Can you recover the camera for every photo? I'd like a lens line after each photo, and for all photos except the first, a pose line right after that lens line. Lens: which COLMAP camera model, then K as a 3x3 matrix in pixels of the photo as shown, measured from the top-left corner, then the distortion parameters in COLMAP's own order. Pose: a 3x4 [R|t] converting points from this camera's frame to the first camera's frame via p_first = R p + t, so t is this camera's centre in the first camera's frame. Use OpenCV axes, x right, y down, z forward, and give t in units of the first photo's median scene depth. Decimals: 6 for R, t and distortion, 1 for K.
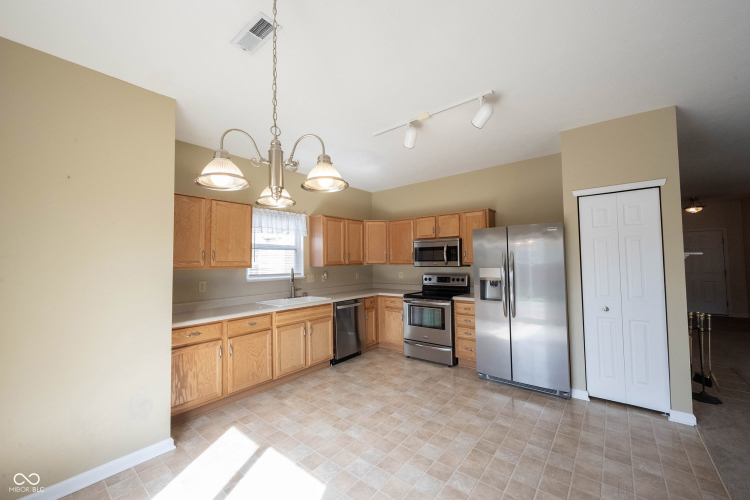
lens RADIAL K [[296.1, 0, 372.1], [0, 296.1, 248.8], [0, 0, 1]] dist [-0.004633, 0.001117]
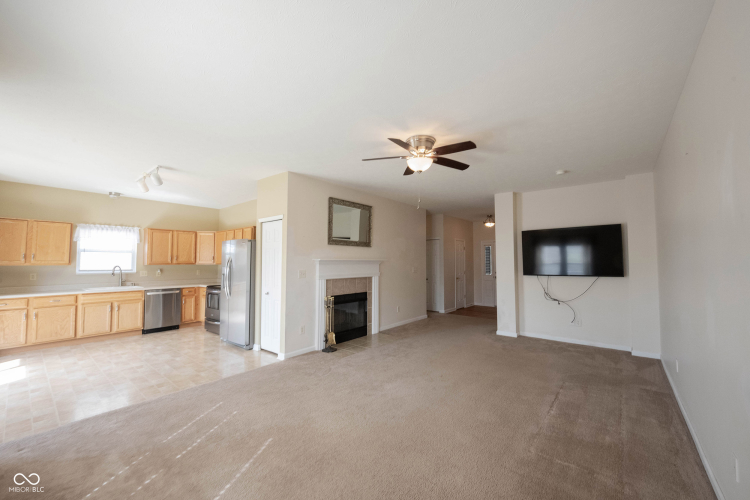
lens RADIAL K [[296.1, 0, 378.7], [0, 296.1, 247.2], [0, 0, 1]] dist [-0.004633, 0.001117]
pose [[0.999906, 0.013357, 0.003122, 1.201957], [-0.013327, 0.999869, -0.009214, -0.033988], [-0.003244, 0.009172, 0.999953, -0.527748]]
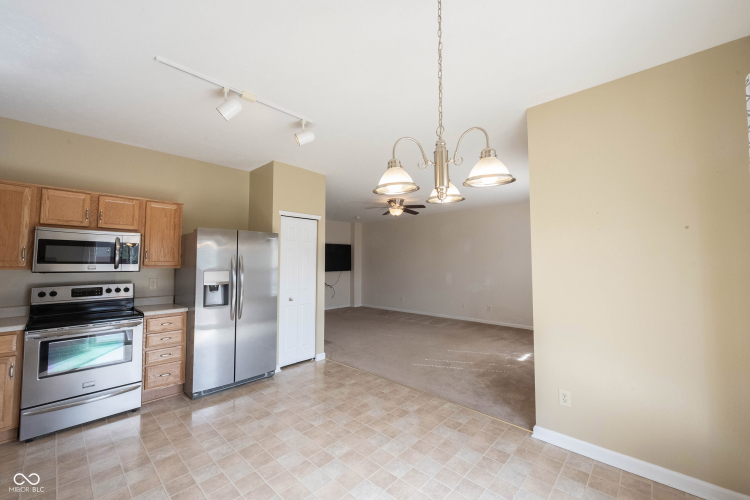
lens RADIAL K [[296.1, 0, 374.6], [0, 296.1, 247.9], [0, 0, 1]] dist [-0.004633, 0.001117]
pose [[0.059055, 0.069671, 0.995821, -0.521511], [-0.040492, 0.996908, -0.067345, 0.034240], [-0.997433, -0.036346, 0.061693, 0.458450]]
